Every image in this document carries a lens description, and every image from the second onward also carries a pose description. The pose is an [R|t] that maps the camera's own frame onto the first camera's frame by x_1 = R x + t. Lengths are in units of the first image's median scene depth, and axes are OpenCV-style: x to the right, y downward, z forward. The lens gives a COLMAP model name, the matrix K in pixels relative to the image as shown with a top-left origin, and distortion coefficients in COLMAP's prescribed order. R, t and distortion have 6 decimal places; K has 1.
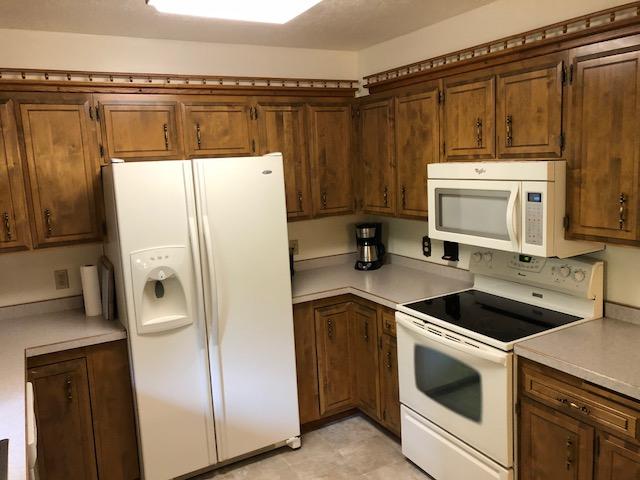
lens RADIAL K [[522.9, 0, 321.7], [0, 522.9, 231.1], [0, 0, 1]] dist [0.013030, -0.004572]
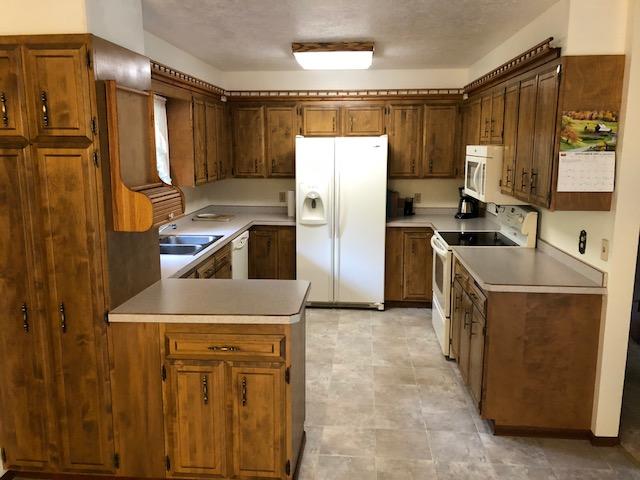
lens RADIAL K [[526.4, 0, 320.0], [0, 526.4, 240.0], [0, 0, 1]] dist [0.039077, -0.008120]
pose [[0.827374, 0.144911, -0.542635, 0.724241], [-0.116140, 0.989403, 0.087138, 0.064867], [0.549512, -0.009074, 0.835436, -0.570531]]
